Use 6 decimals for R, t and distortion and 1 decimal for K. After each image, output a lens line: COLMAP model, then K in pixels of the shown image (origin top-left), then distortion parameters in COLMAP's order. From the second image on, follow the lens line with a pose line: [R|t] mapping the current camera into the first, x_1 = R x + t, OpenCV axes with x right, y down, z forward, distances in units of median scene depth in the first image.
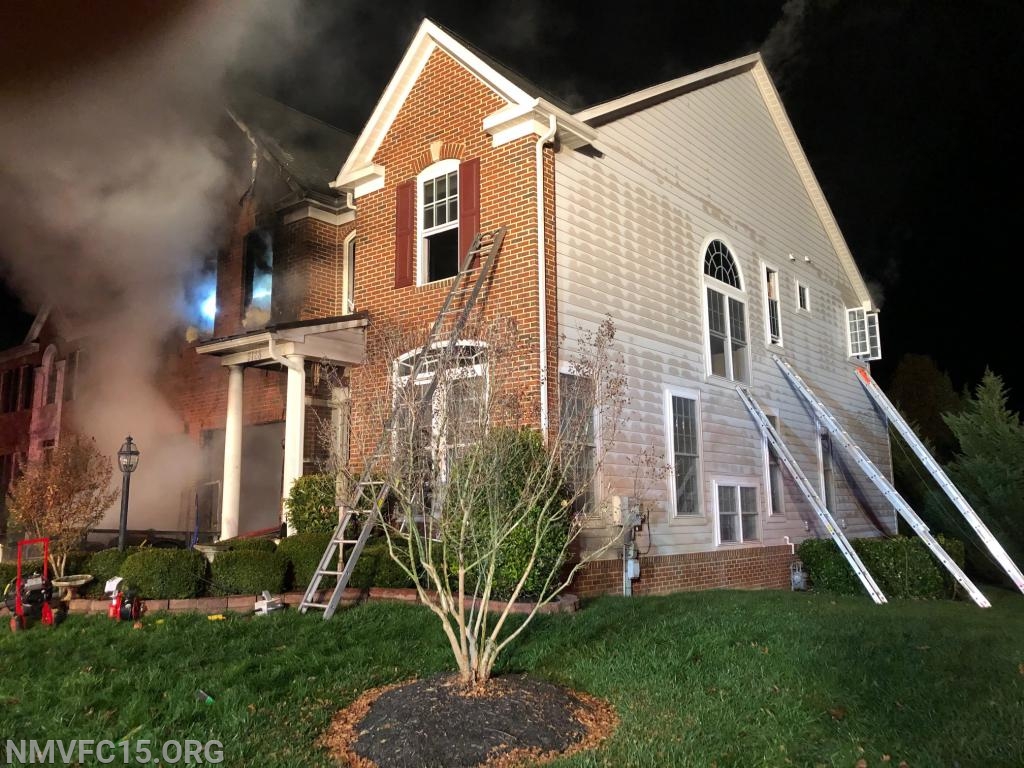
lens RADIAL K [[831.0, 0, 519.1], [0, 831.0, 383.4], [0, 0, 1]] dist [0.010723, -0.036812]
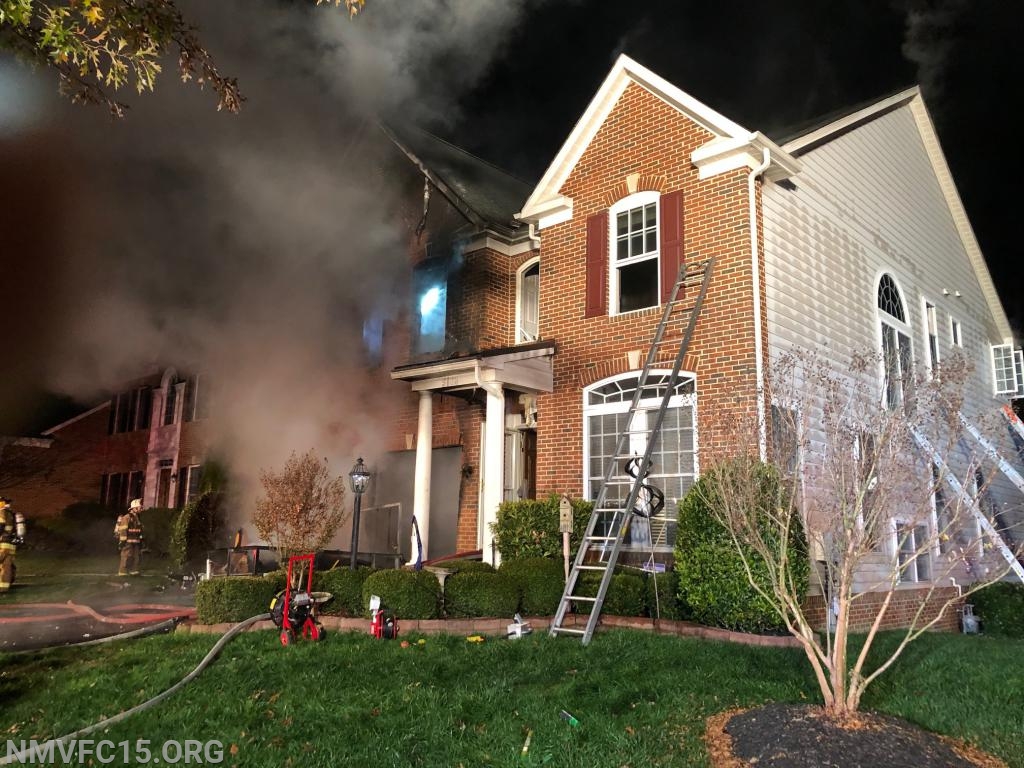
lens RADIAL K [[831.0, 0, 507.8], [0, 831.0, 390.4], [0, 0, 1]] dist [0.010723, -0.036812]
pose [[0.997616, 0.019734, -0.066123, -0.156932], [-0.021644, 0.999365, -0.028295, 0.004089], [0.065522, 0.029658, 0.997410, -0.011153]]
